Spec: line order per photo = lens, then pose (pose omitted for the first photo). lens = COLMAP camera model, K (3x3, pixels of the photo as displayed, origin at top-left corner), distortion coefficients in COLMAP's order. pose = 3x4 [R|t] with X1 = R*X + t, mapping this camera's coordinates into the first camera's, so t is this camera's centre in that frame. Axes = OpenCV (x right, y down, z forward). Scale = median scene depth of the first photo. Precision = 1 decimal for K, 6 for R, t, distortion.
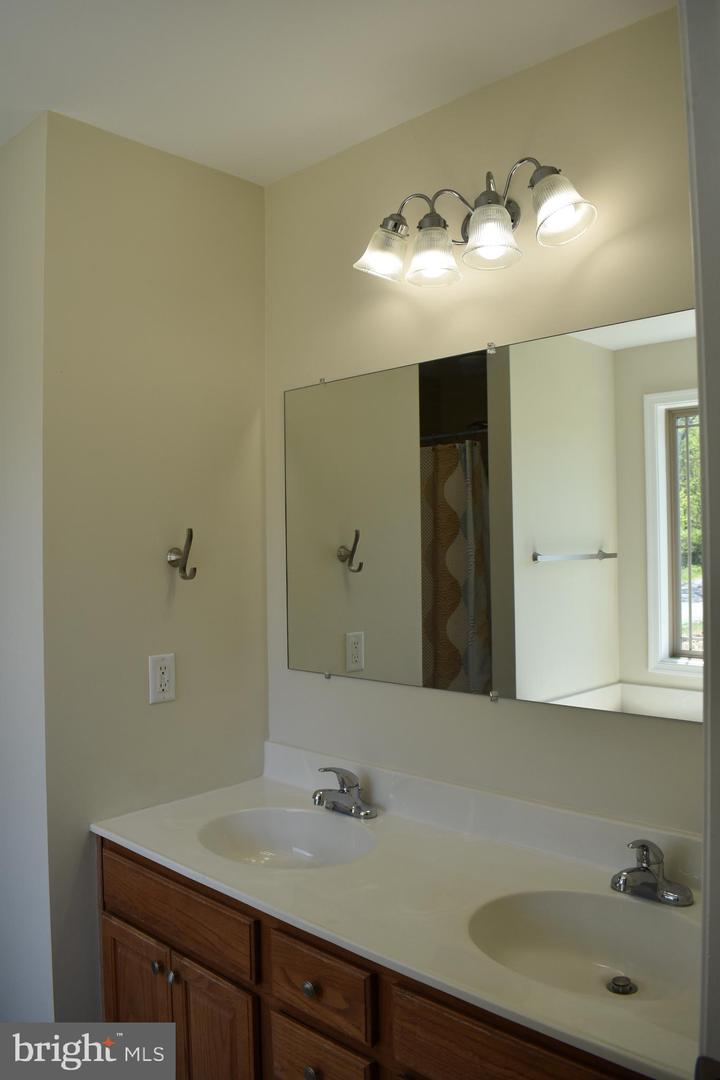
lens RADIAL K [[845.9, 0, 360.0], [0, 845.9, 540.0], [0, 0, 1]] dist [-0.086155, 0.008156]
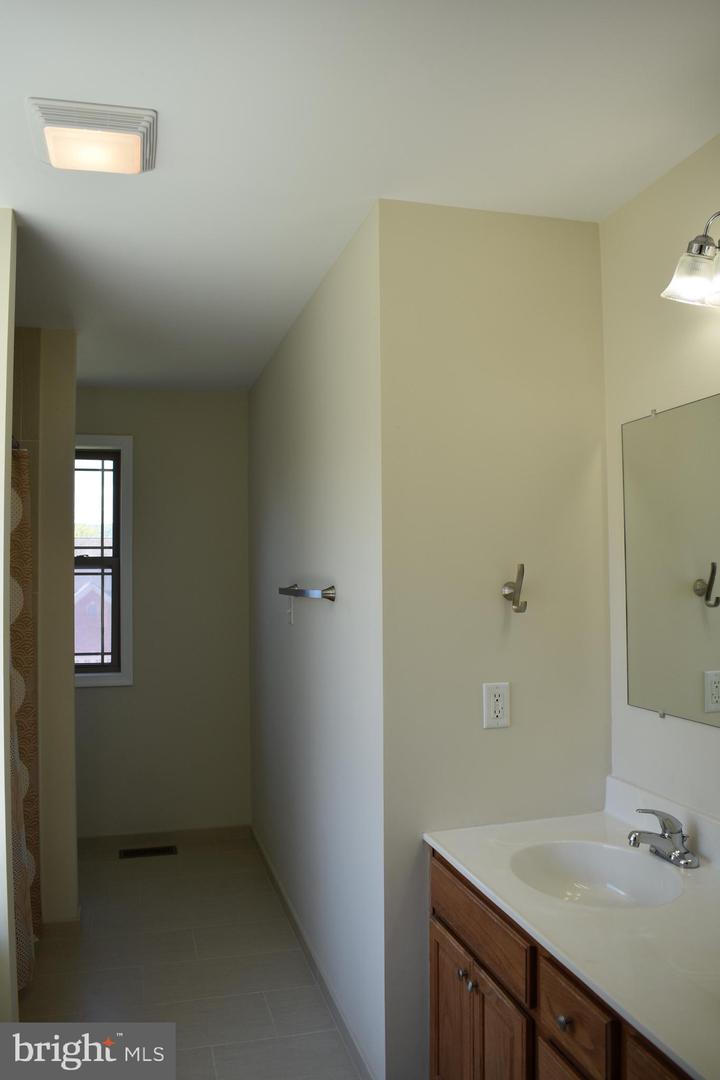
lens RADIAL K [[845.9, 0, 360.0], [0, 845.9, 540.0], [0, 0, 1]] dist [-0.086155, 0.008156]
pose [[0.856684, -0.017124, -0.515557, 0.182049], [0.002710, 0.999584, -0.028698, -0.014904], [0.515835, 0.023187, 0.856374, -0.003230]]
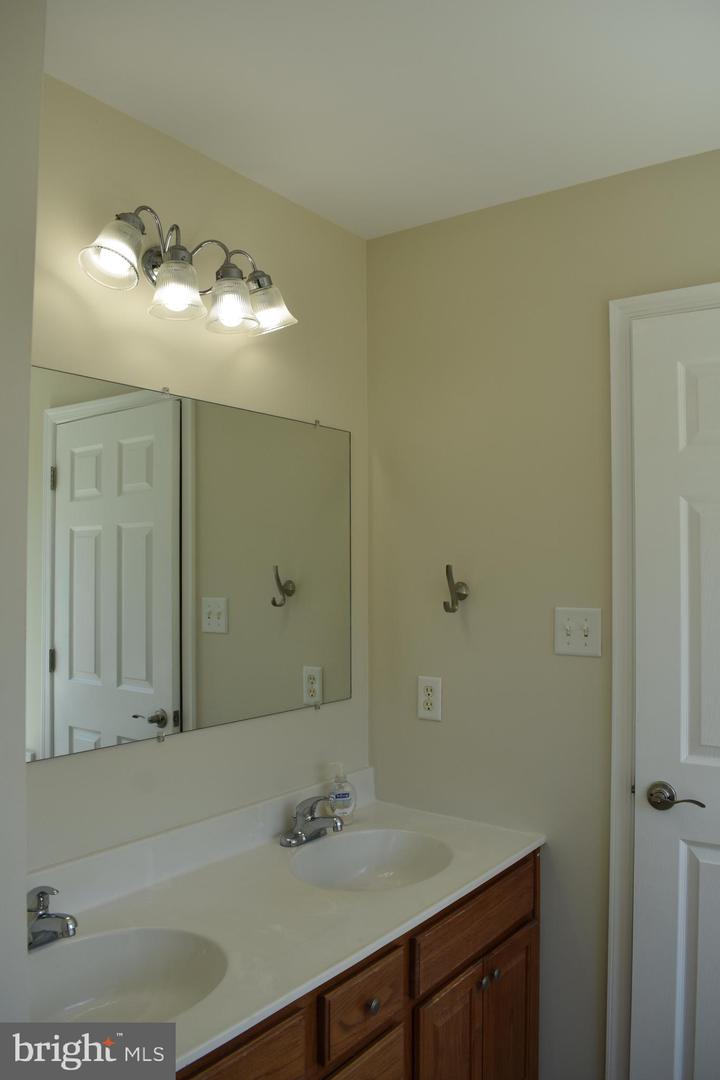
lens RADIAL K [[845.9, 0, 360.0], [0, 845.9, 540.0], [0, 0, 1]] dist [-0.086155, 0.008156]
pose [[-0.130555, 0.043107, 0.990504, -0.811585], [-0.005325, 0.999009, -0.044179, -0.005440], [-0.991427, -0.011042, -0.130196, 0.833031]]
